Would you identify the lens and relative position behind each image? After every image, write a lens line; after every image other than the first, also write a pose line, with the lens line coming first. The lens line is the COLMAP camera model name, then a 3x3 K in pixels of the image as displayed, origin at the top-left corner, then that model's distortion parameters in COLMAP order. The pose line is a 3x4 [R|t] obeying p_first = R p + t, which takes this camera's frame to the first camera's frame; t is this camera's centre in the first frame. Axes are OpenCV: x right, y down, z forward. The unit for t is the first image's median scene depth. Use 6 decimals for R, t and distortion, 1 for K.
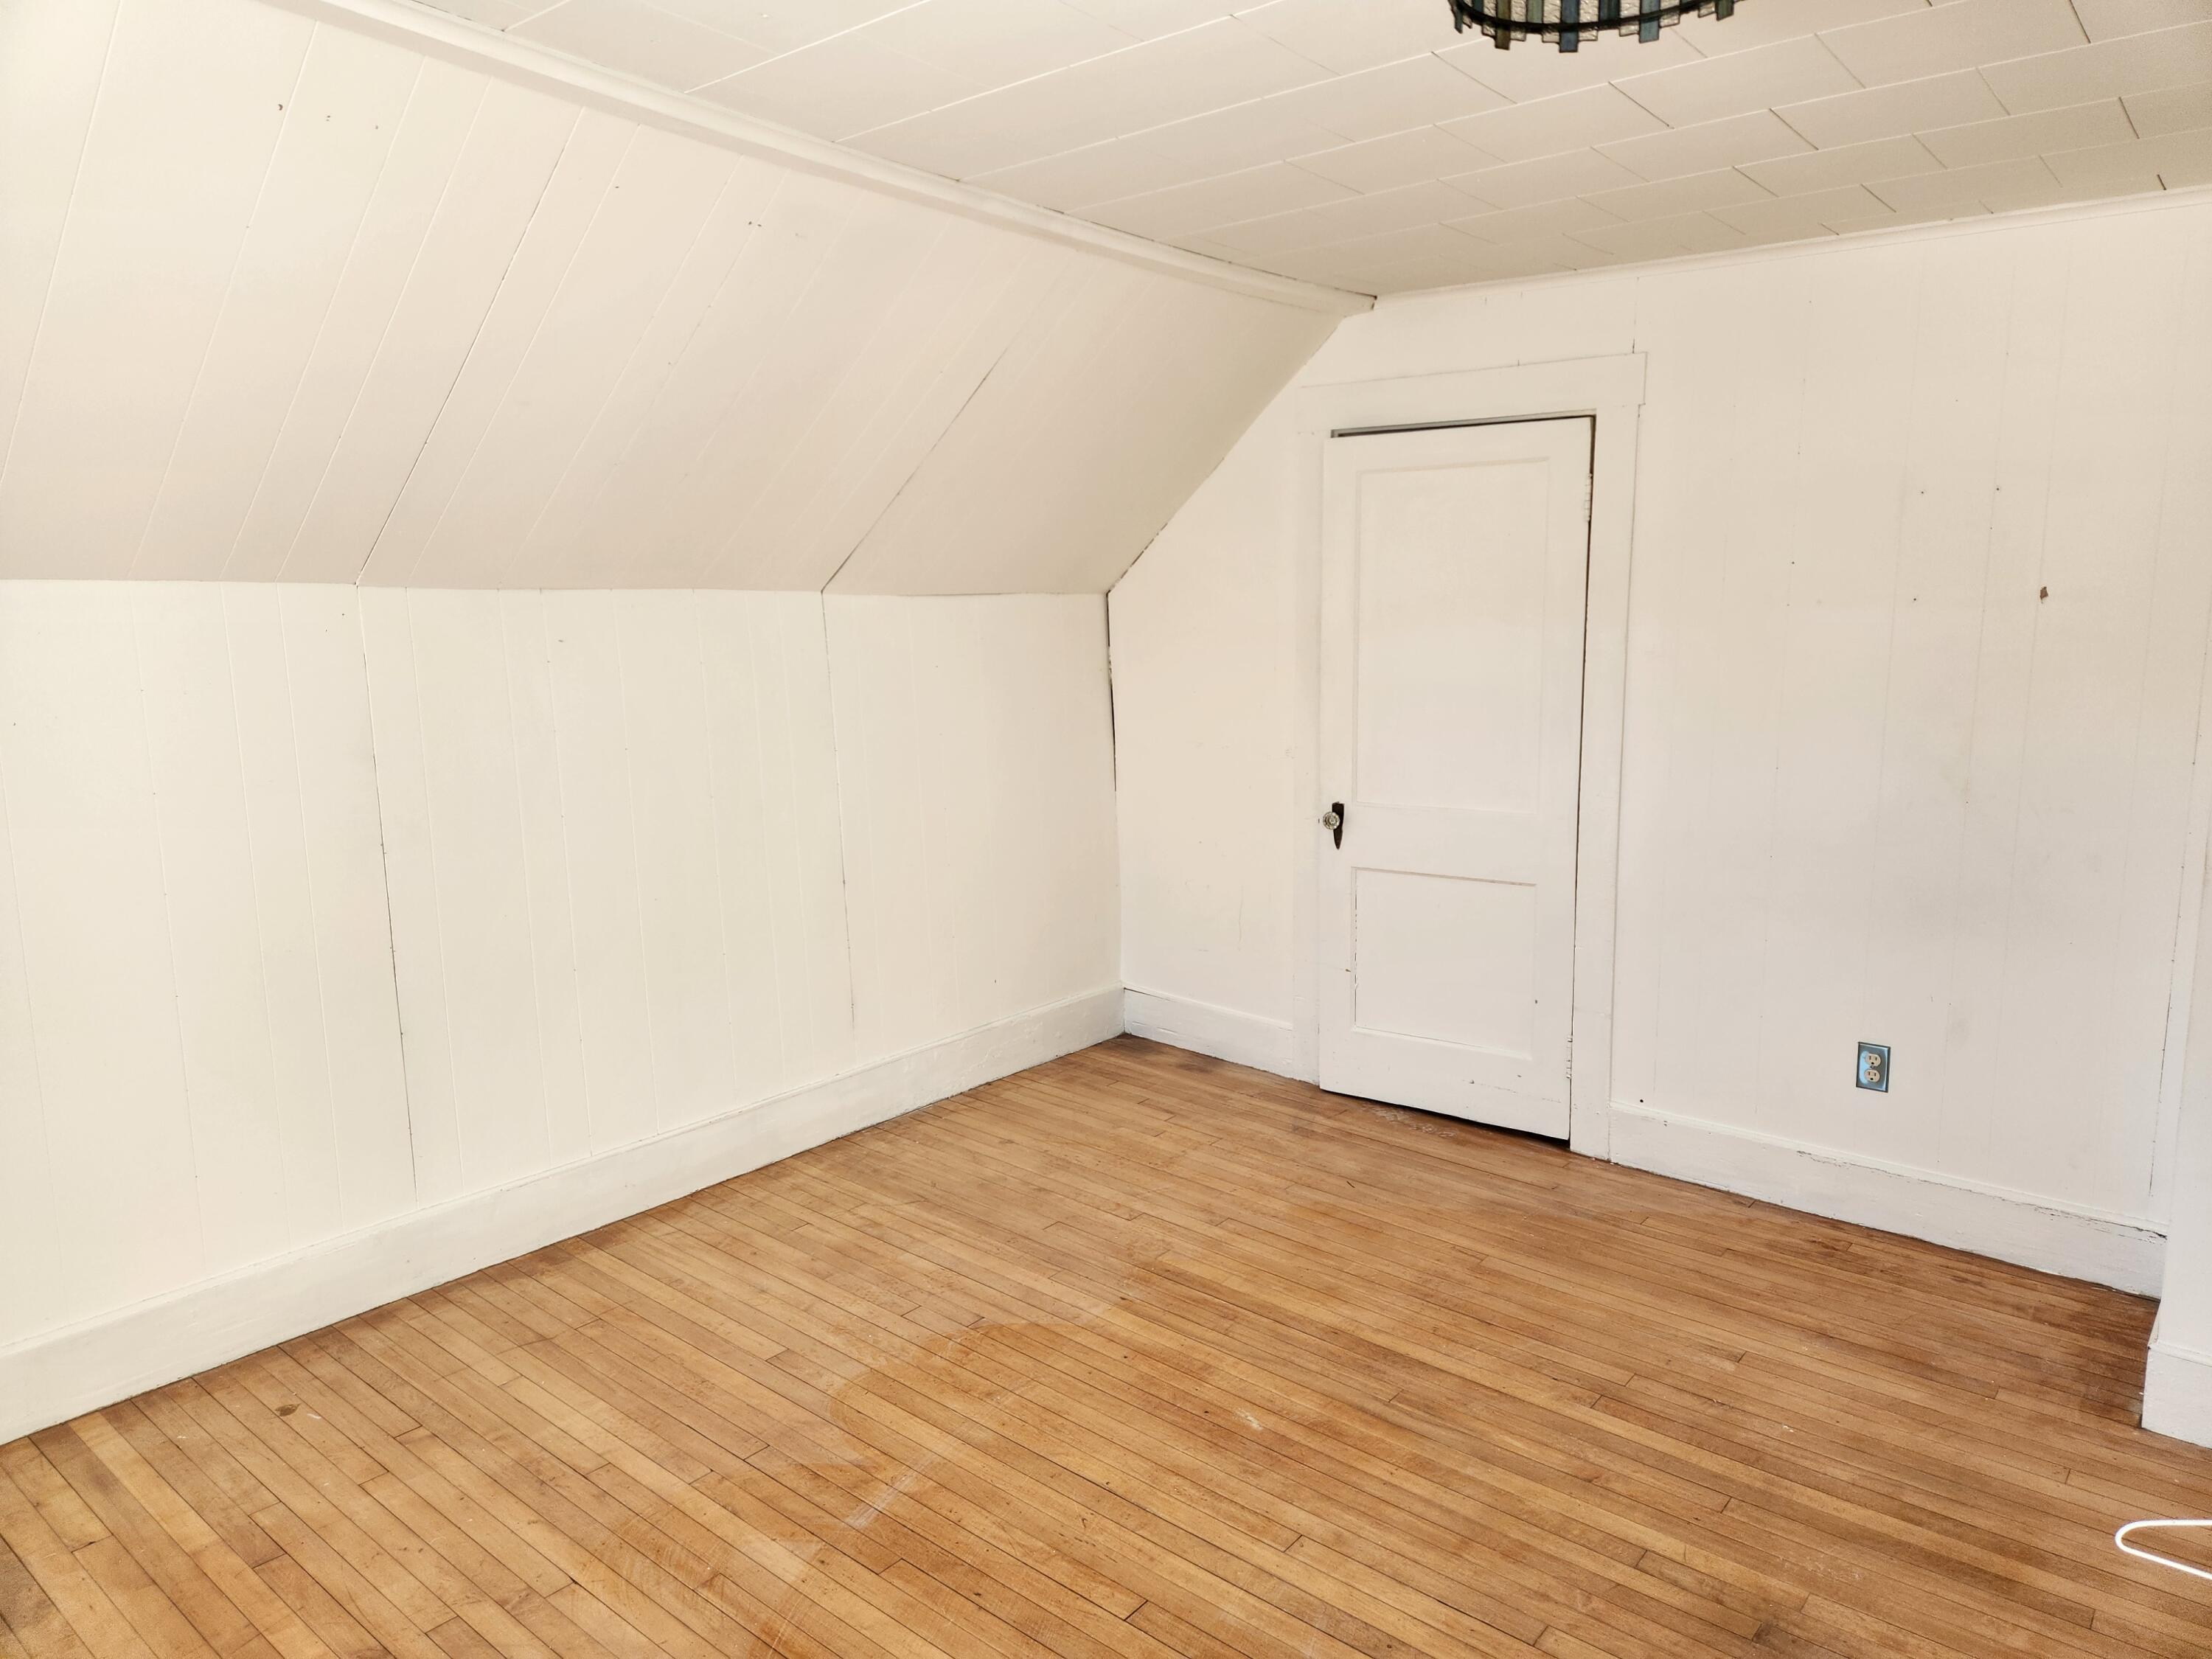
lens RADIAL K [[1476.1, 0, 1099.8], [0, 1476.1, 824.9], [0, 0, 1]] dist [0.074032, -0.073842]
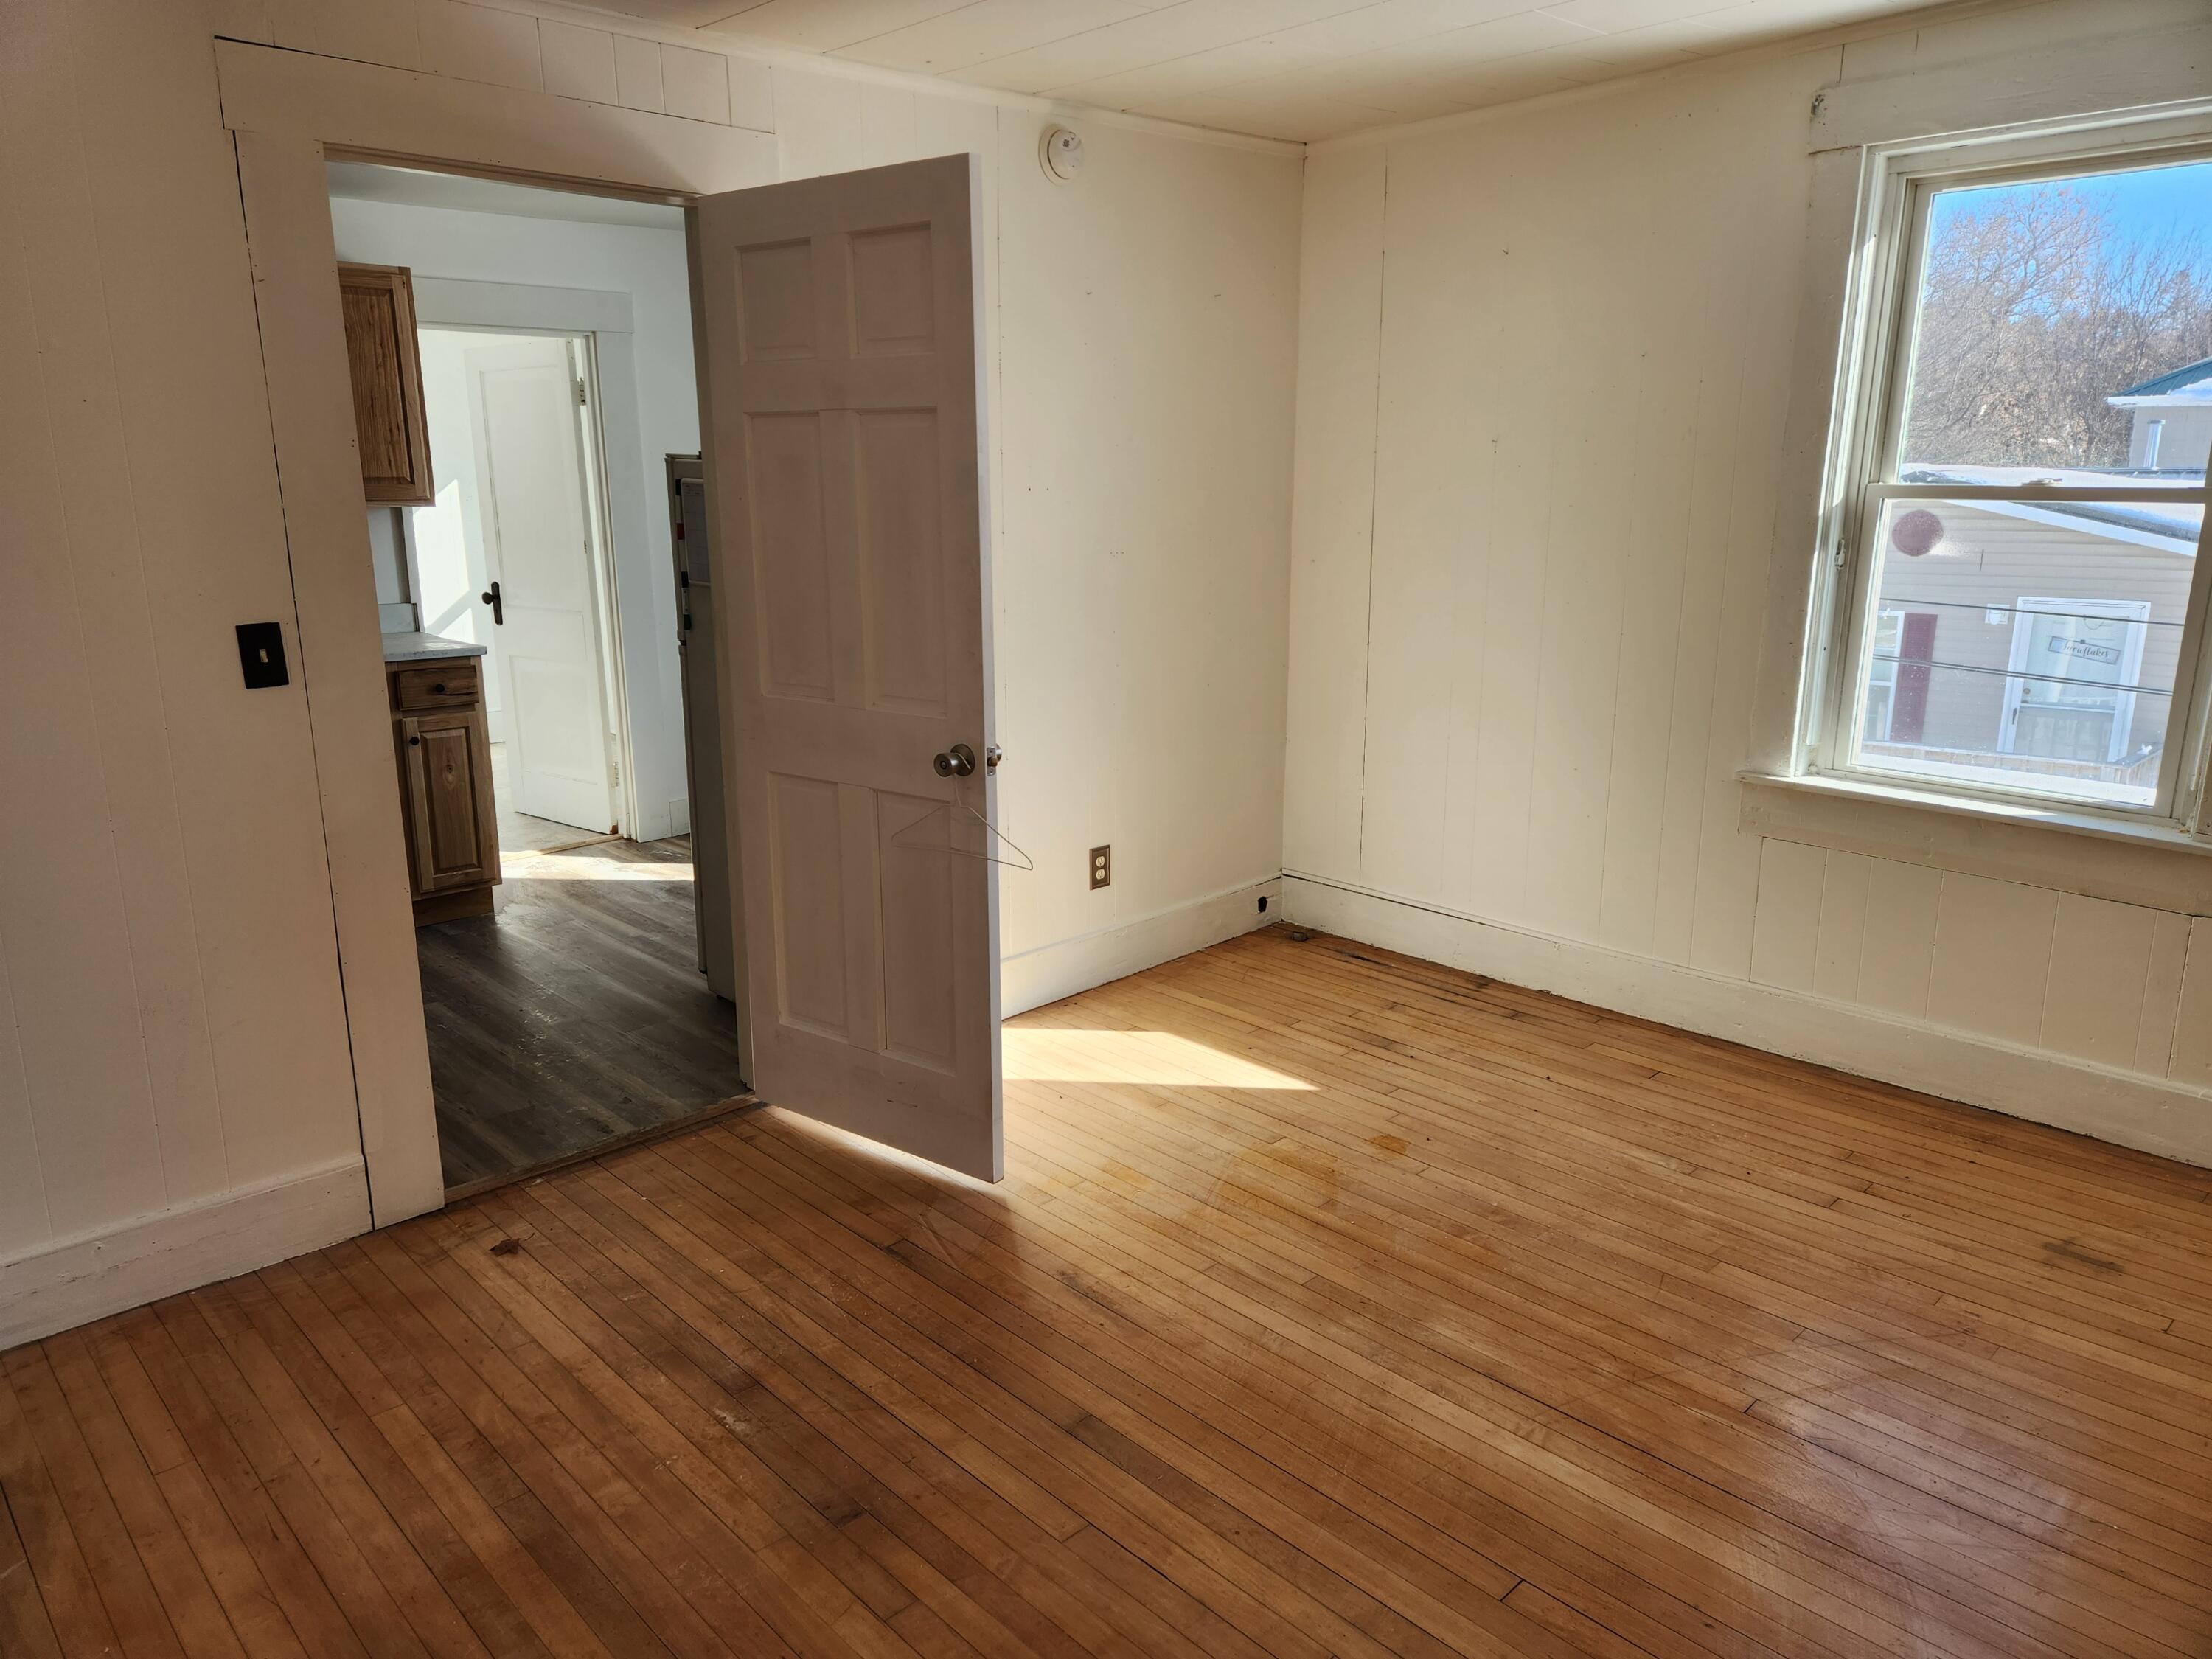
lens RADIAL K [[1456.5, 0, 1062.2], [0, 1456.5, 822.8], [0, 0, 1]] dist [0.058513, -0.063685]
pose [[-0.991514, -0.023123, 0.127924, 0.137854], [0.028166, 0.922466, 0.385050, -0.177648], [-0.126909, 0.385385, -0.913987, 1.219771]]
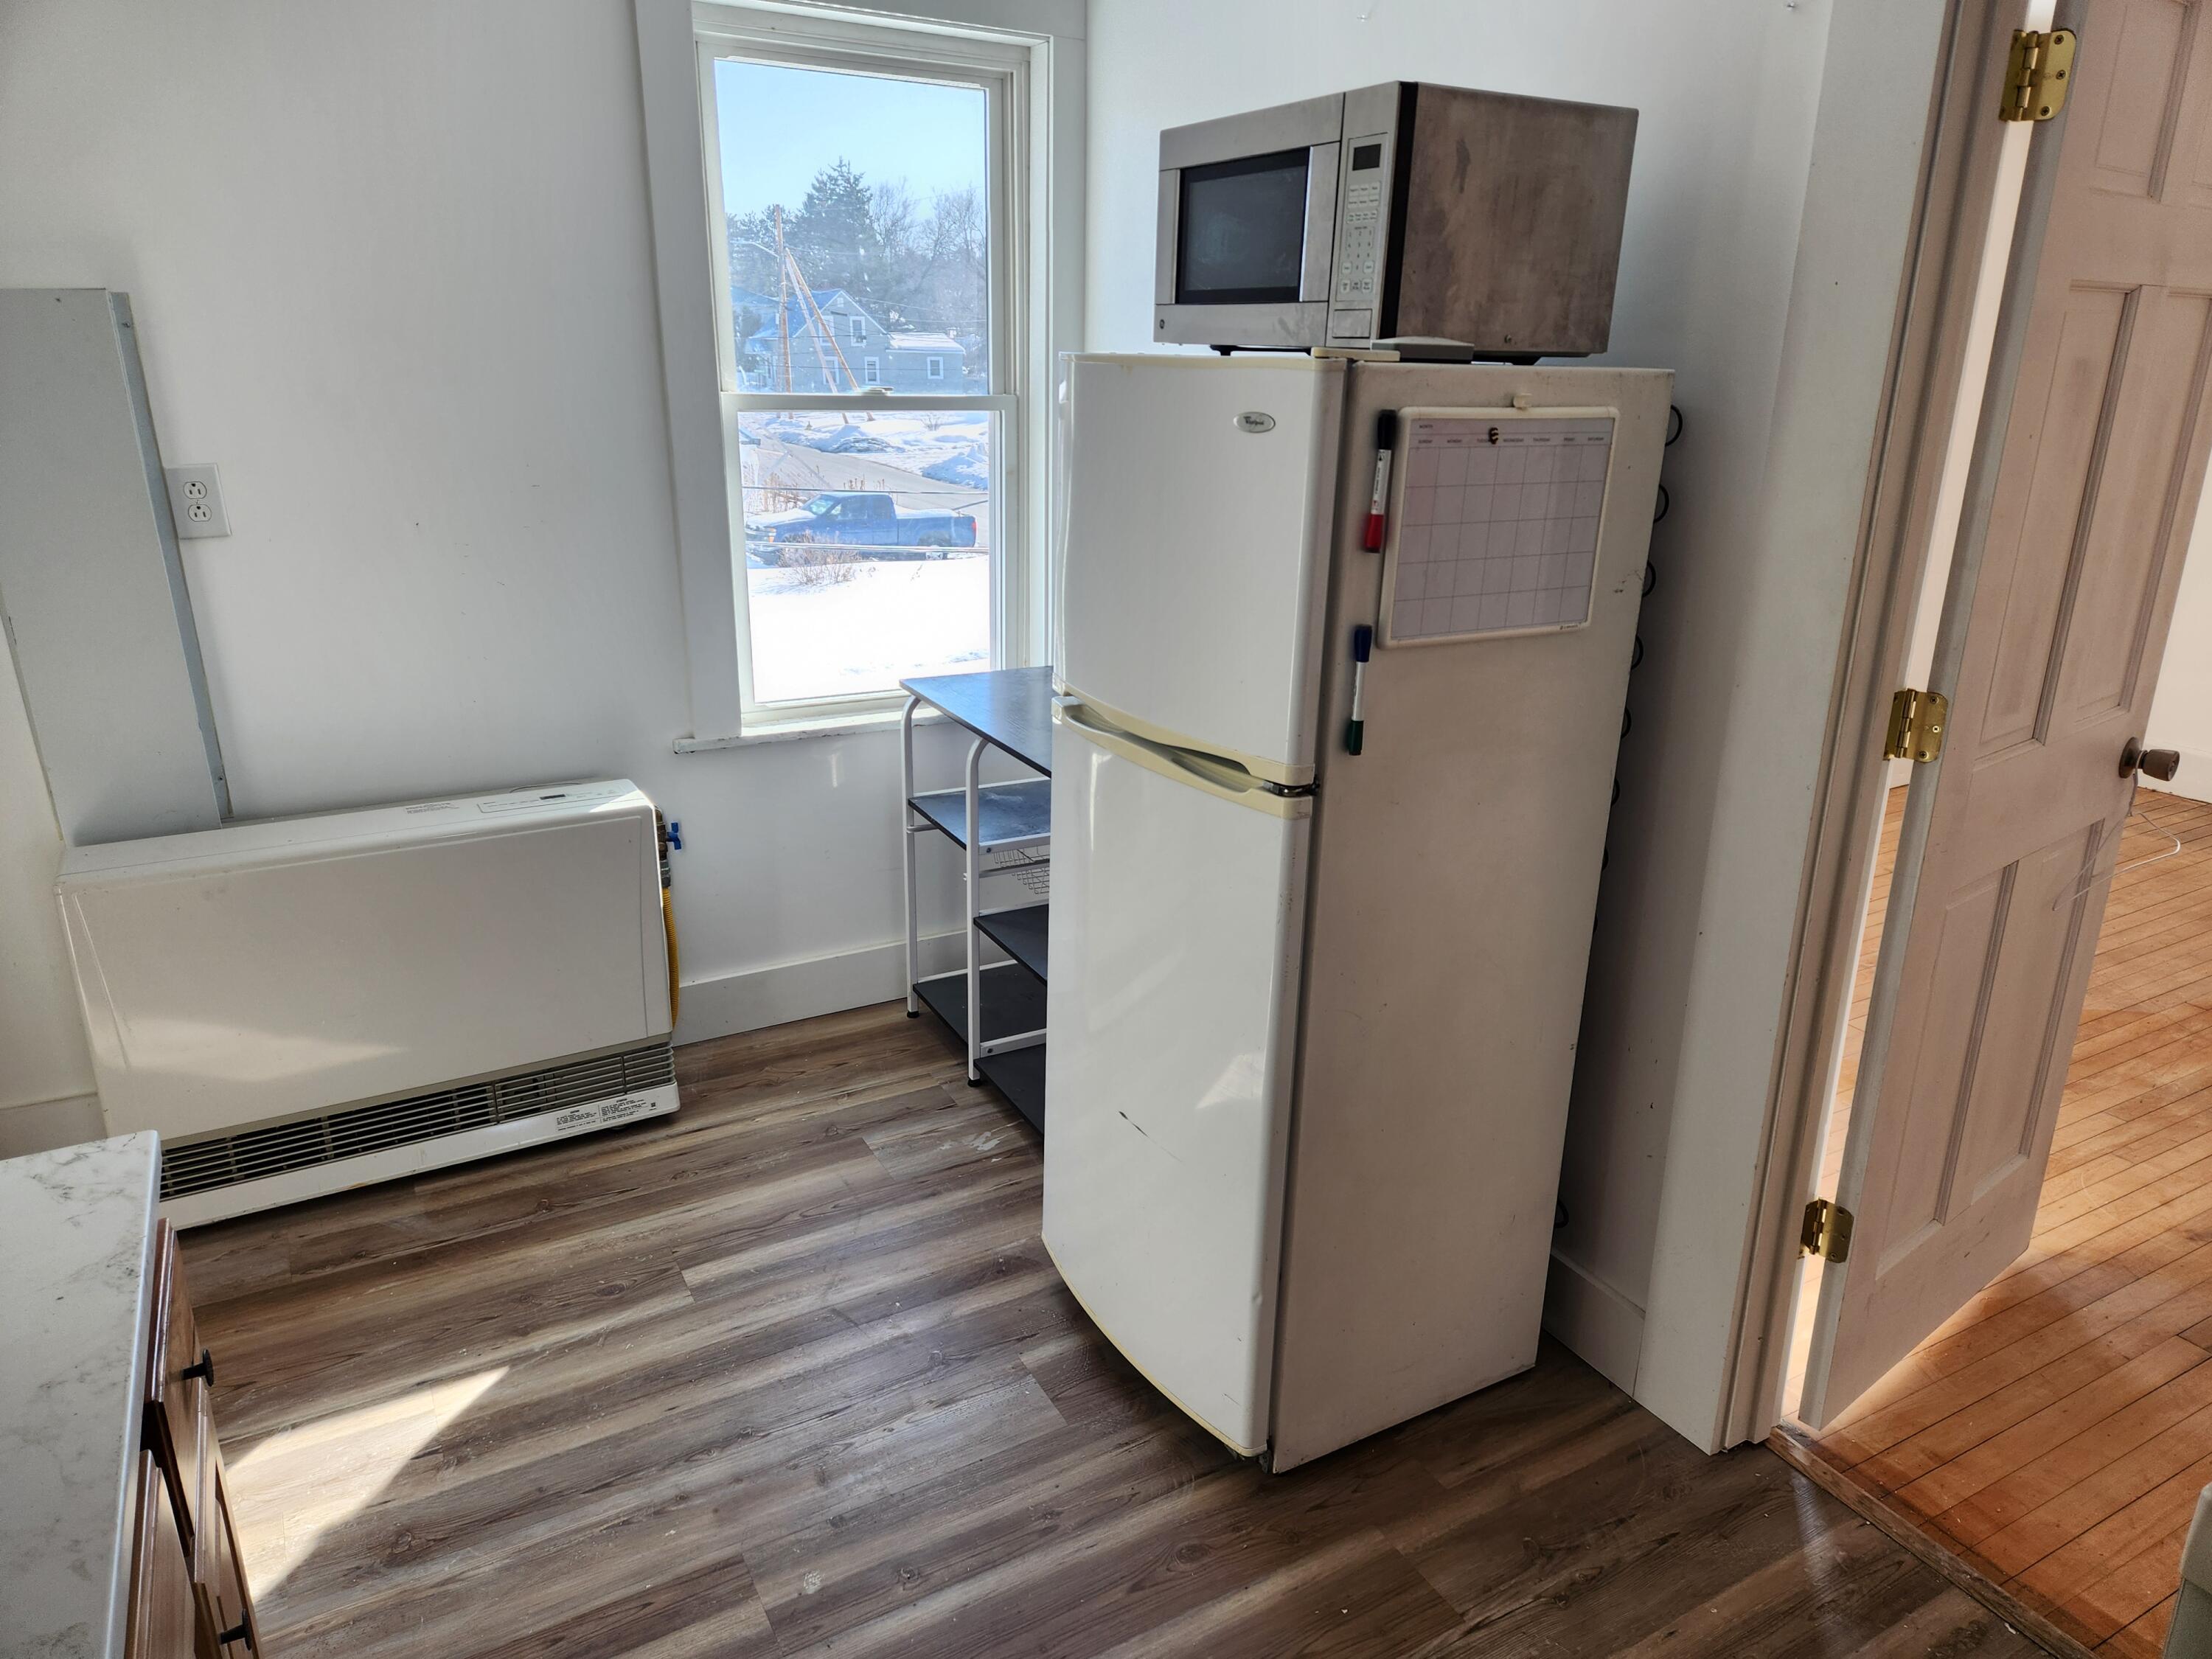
lens RADIAL K [[1471.5, 0, 1106.0], [0, 1471.5, 829.5], [0, 0, 1]] dist [0.075073, -0.065661]
pose [[-0.364961, 0.287128, -0.885642, 1.181147], [-0.151063, 0.920389, 0.360644, -0.016665], [0.918686, 0.265408, -0.292531, 0.120269]]
